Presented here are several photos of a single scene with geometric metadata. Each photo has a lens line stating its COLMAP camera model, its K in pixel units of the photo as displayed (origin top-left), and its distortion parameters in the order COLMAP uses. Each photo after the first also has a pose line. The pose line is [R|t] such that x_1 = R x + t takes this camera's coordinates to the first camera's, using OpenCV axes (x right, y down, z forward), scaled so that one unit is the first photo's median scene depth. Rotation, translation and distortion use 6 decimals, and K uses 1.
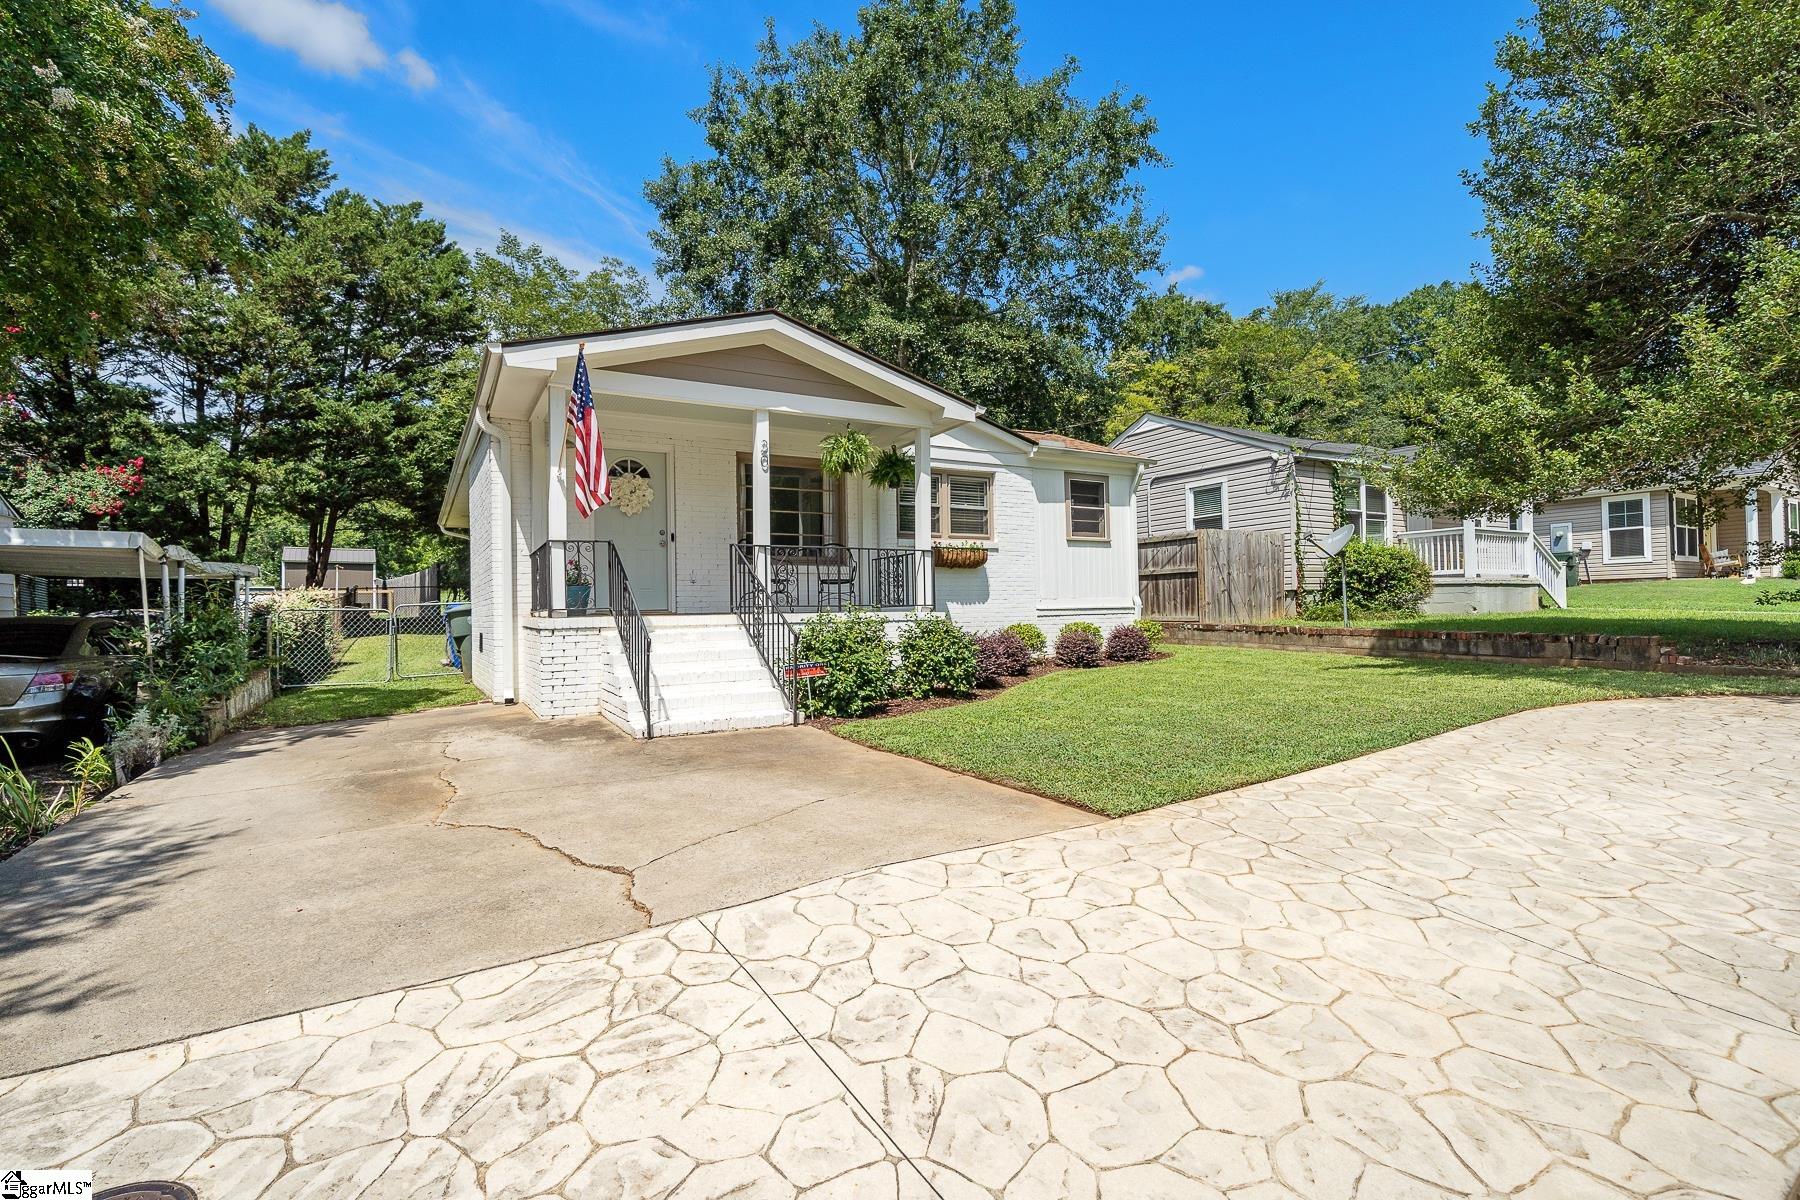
lens RADIAL K [[834.3, 0, 897.7], [0, 834.3, 591.3], [0, 0, 1]] dist [0.001548, -0.000205]
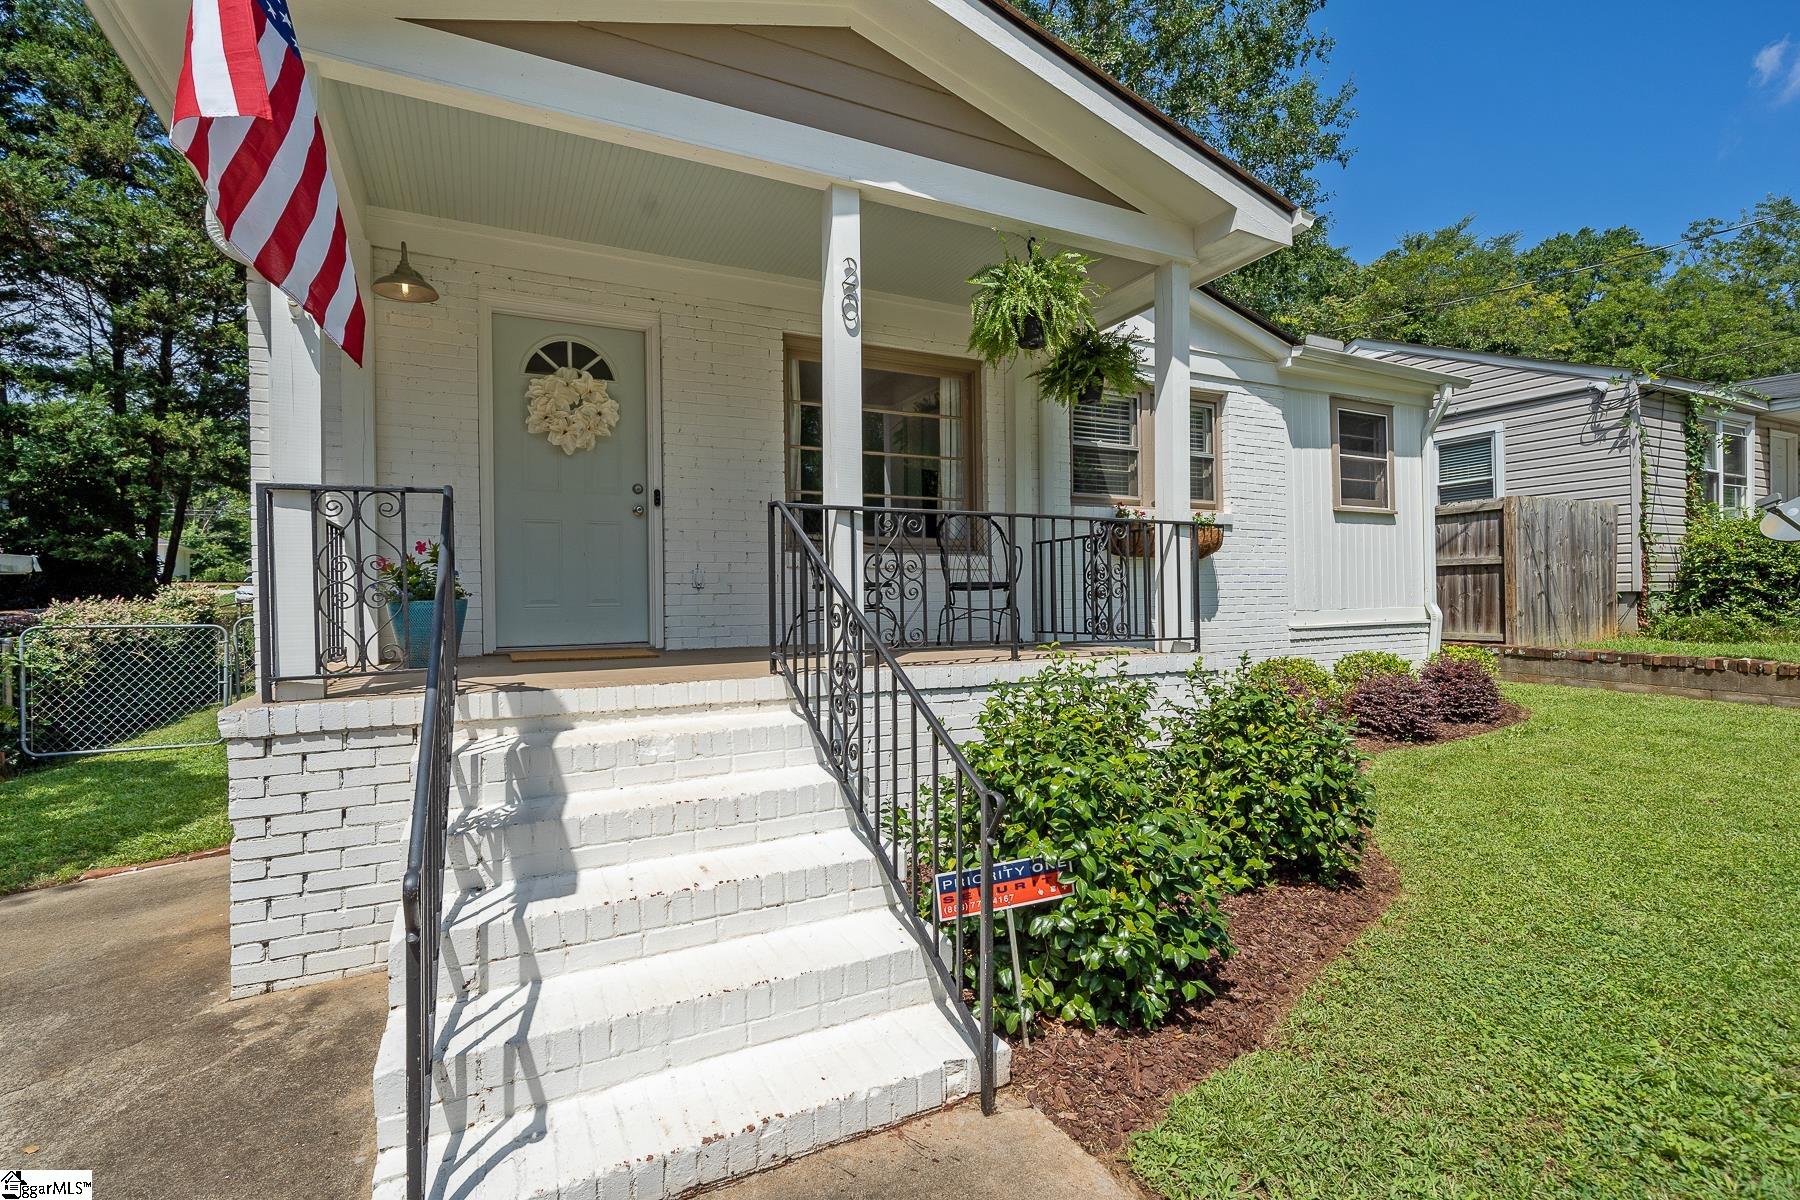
lens RADIAL K [[834.3, 0, 897.7], [0, 834.3, 591.3], [0, 0, 1]] dist [0.001548, -0.000205]
pose [[0.998606, 0.002676, -0.052708, -0.075435], [-0.001902, 0.999890, 0.014728, -0.012414], [0.052741, -0.014607, 0.998501, 0.385183]]
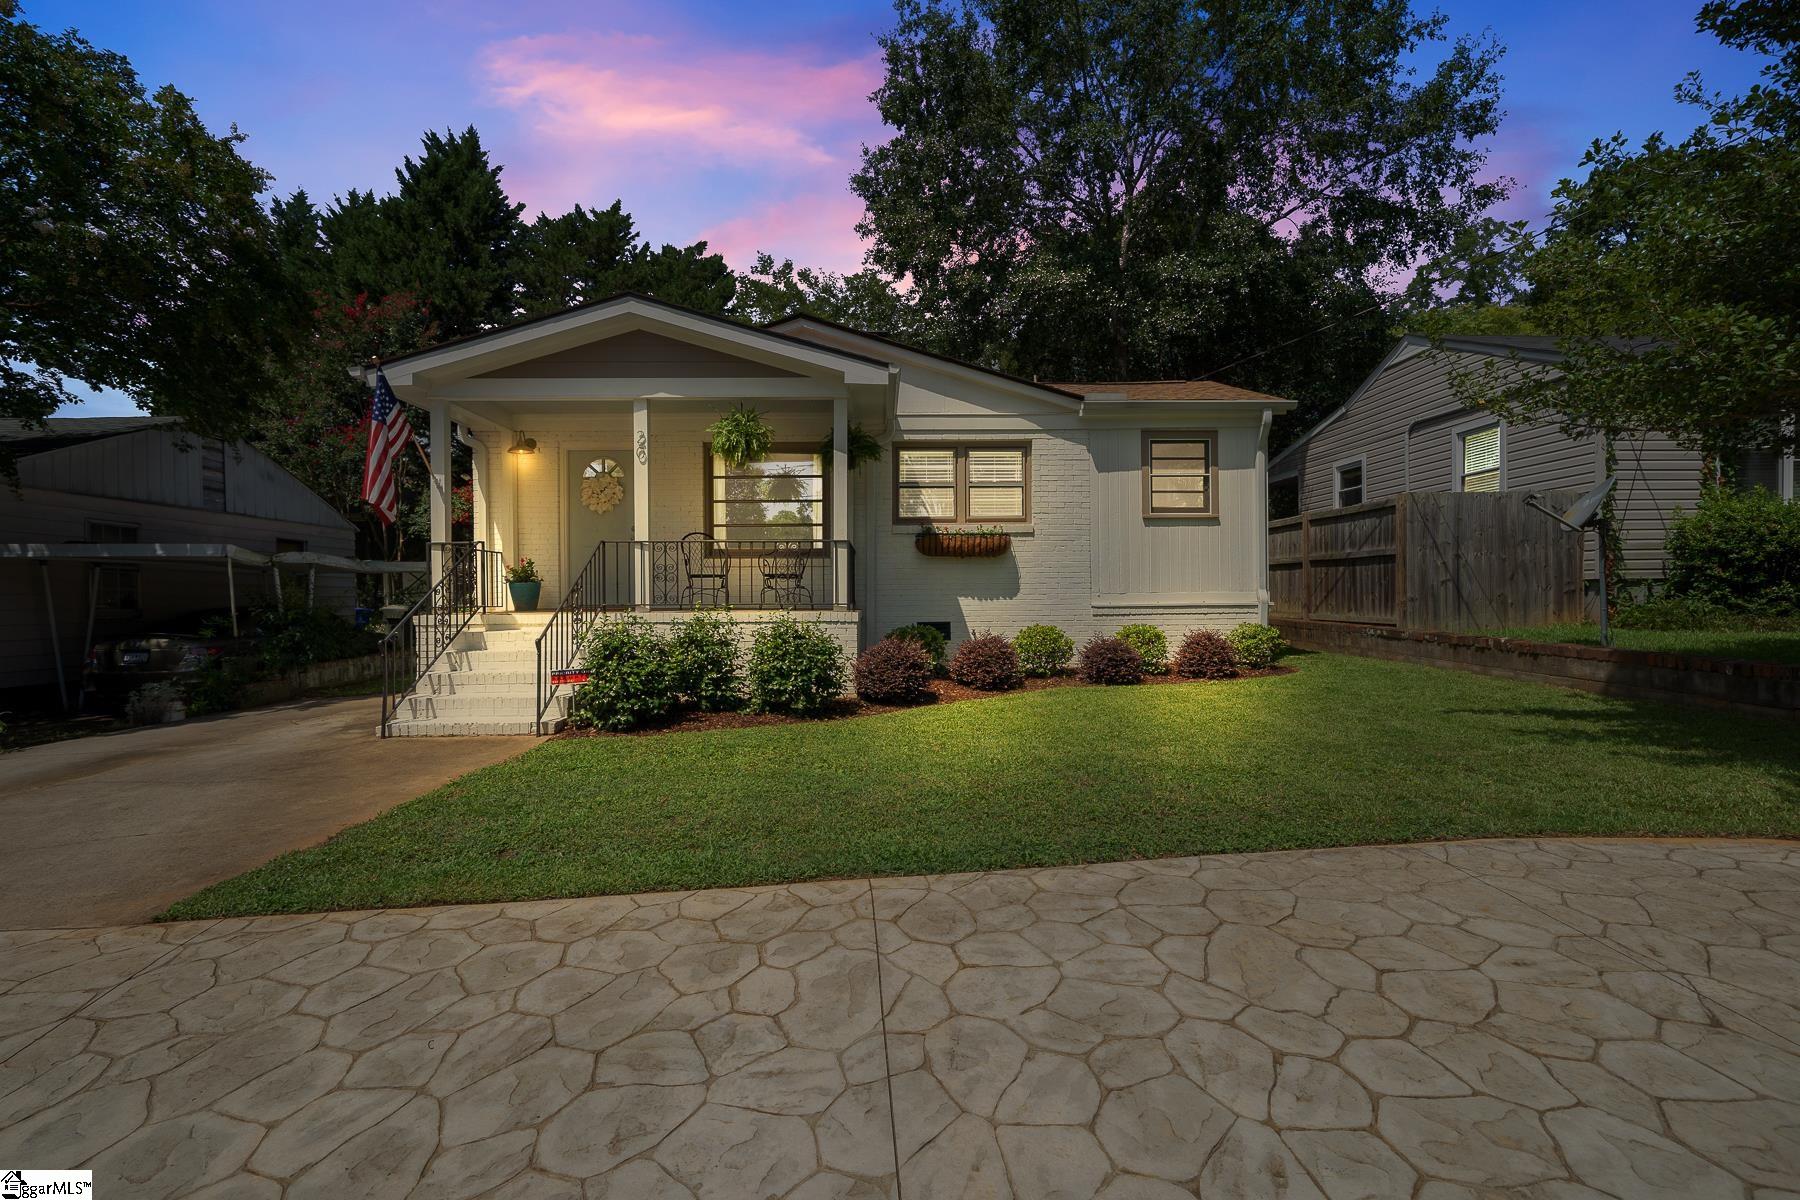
lens RADIAL K [[818.3, 0, 883.6], [0, 818.3, 596.6], [0, 0, 1]] dist [0.013155, -0.000022]
pose [[0.873410, 0.009827, -0.486886, 0.361827], [0.005106, 0.999557, 0.029334, -0.011653], [0.486959, -0.028107, 0.872973, 0.206860]]
